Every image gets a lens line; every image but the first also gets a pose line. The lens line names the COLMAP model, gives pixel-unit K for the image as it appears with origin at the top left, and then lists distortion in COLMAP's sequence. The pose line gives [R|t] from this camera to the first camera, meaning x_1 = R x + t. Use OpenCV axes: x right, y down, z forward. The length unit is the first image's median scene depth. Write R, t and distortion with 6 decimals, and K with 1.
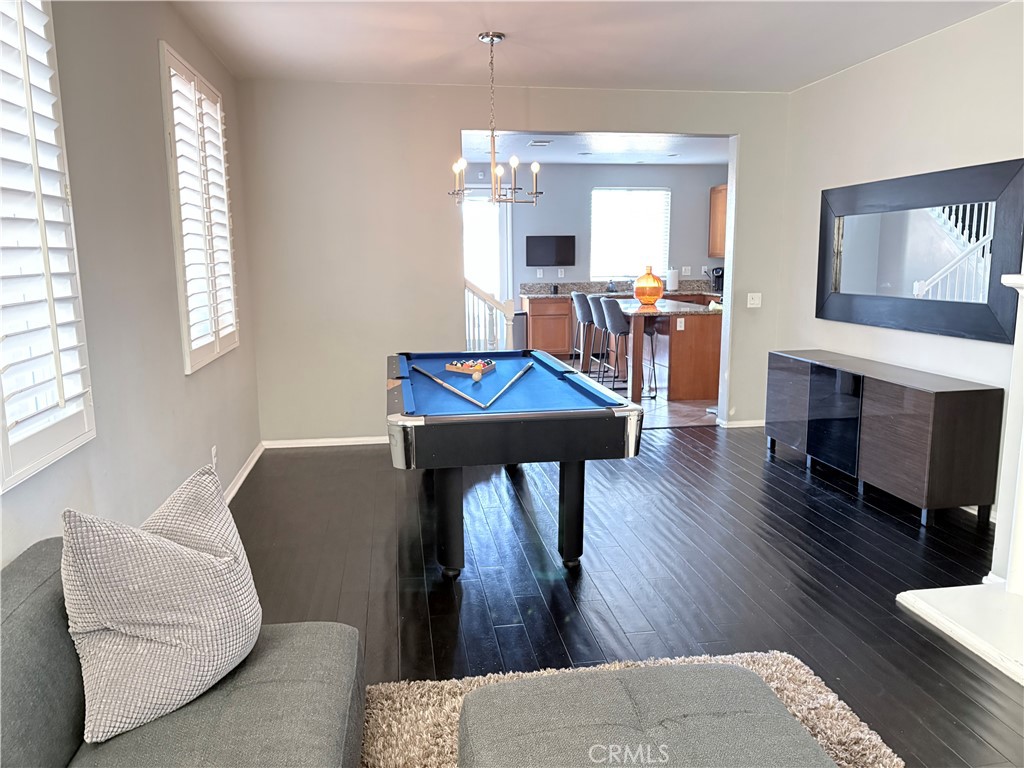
lens RADIAL K [[786.6, 0, 512.7], [0, 786.6, 394.9], [0, 0, 1]] dist [0.103105, -0.165637]
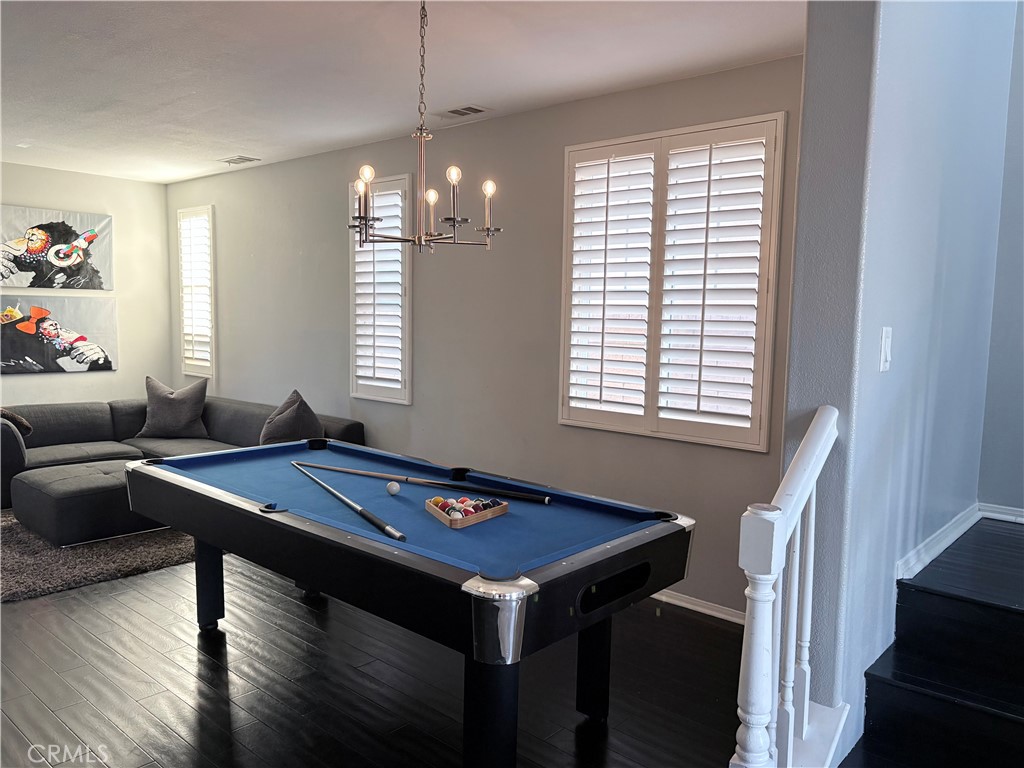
lens RADIAL K [[768.9, 0, 507.4], [0, 768.9, 393.5], [0, 0, 1]] dist [0.074291, -0.092626]
pose [[-0.774610, 0.056454, -0.629914, 0.319411], [-0.124811, 0.962774, 0.239766, -0.291569], [0.620001, 0.264345, -0.738729, 1.569616]]
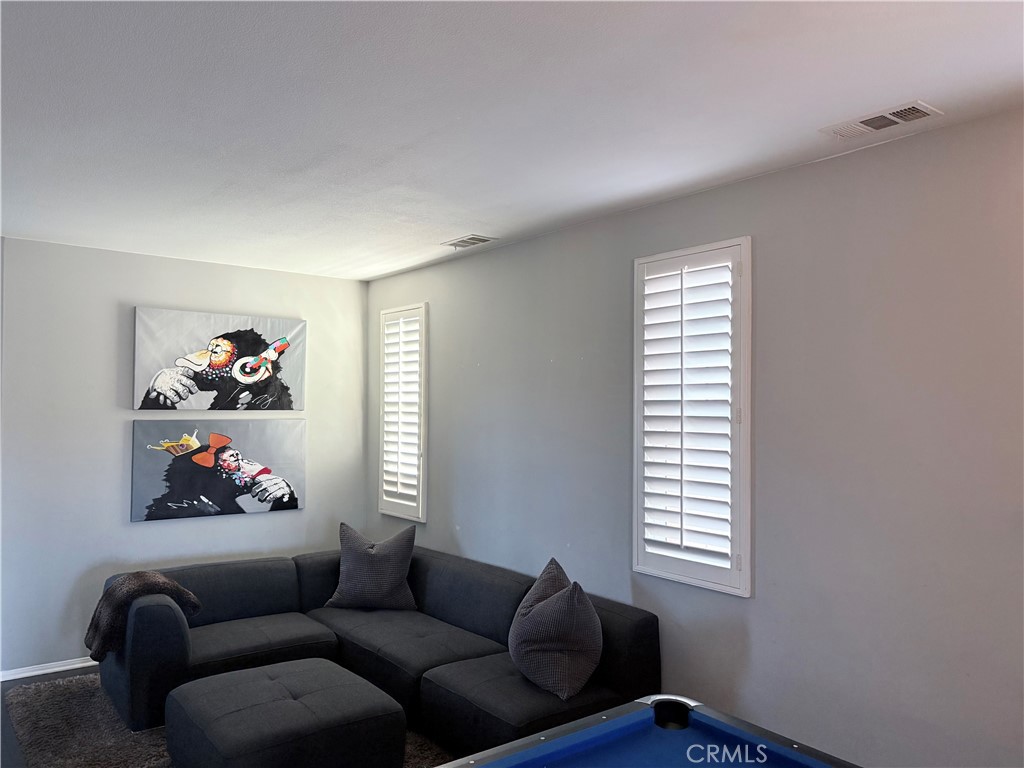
lens RADIAL K [[774.2, 0, 508.4], [0, 774.2, 394.6], [0, 0, 1]] dist [0.021003, -0.004510]
pose [[-0.877193, -0.009628, -0.480042, 0.247945], [-0.085490, 0.986955, 0.136423, -0.242566], [0.472466, 0.160708, -0.866573, 1.106018]]
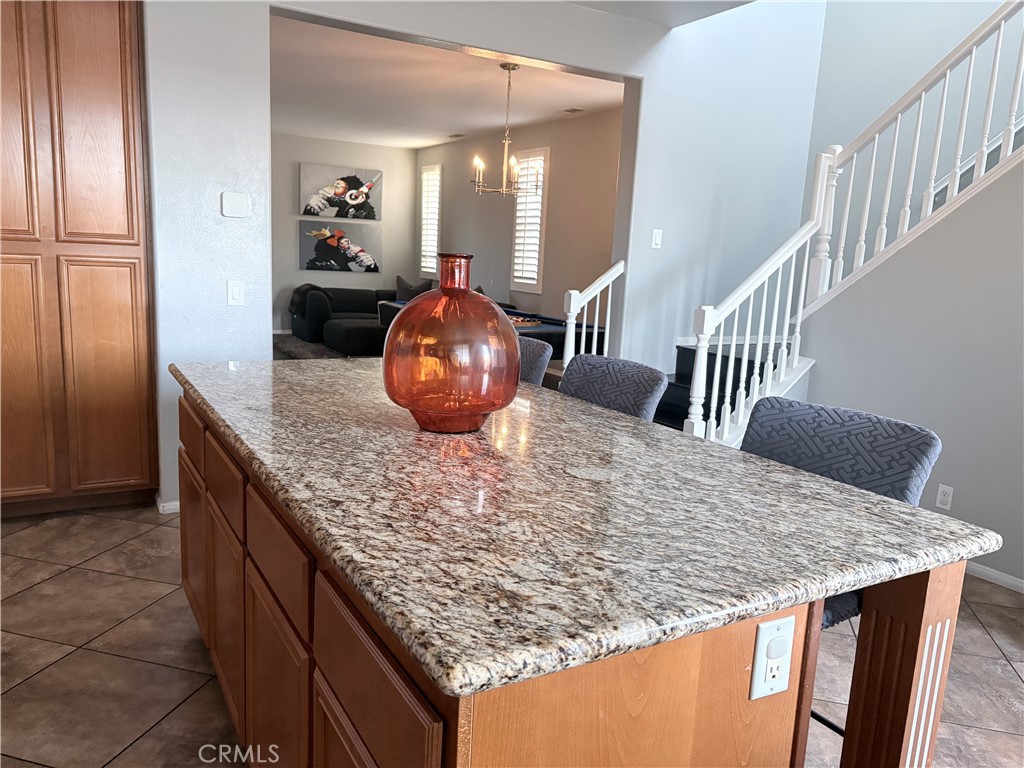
lens RADIAL K [[768.9, 0, 507.4], [0, 768.9, 393.5], [0, 0, 1]] dist [0.074291, -0.092626]
pose [[-0.933169, 0.027202, -0.358406, 0.452477], [-0.104768, 0.933249, 0.343612, -0.385886], [0.343829, 0.358198, -0.868030, 2.315219]]
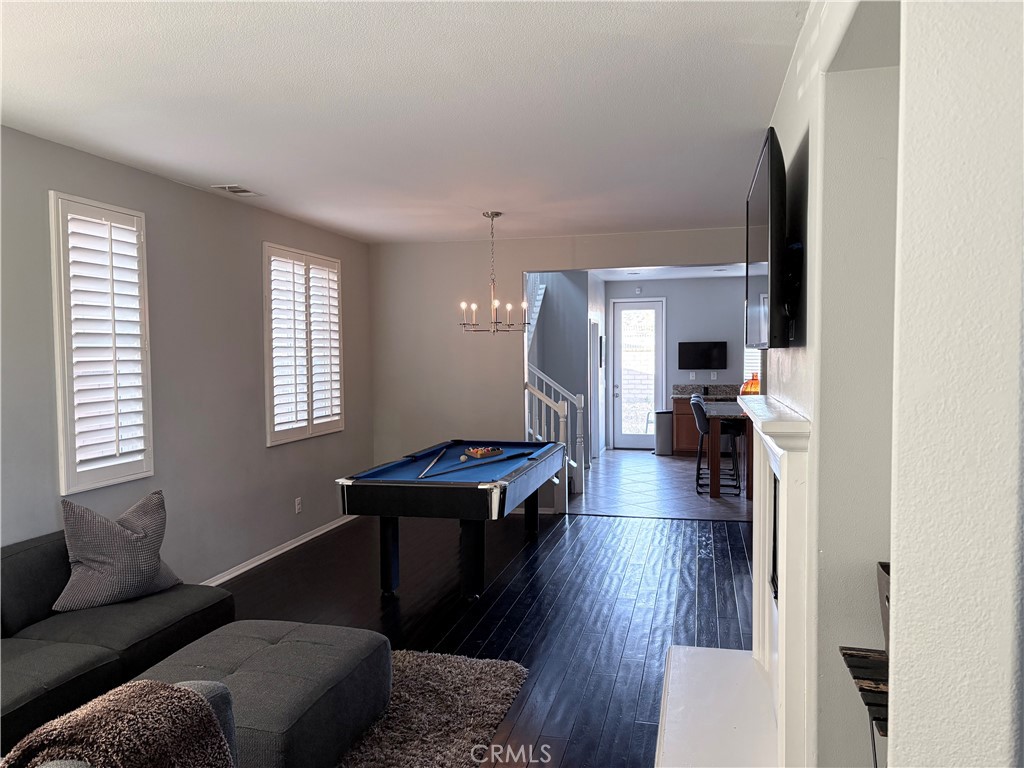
lens RADIAL K [[788.2, 0, 508.9], [0, 788.2, 383.3], [0, 0, 1]] dist [0.082236, -0.180534]
pose [[0.924261, 0.014864, -0.381472, 0.531413], [-0.065197, 0.990708, -0.119363, 0.004698], [0.376153, 0.135193, 0.916641, -0.214261]]
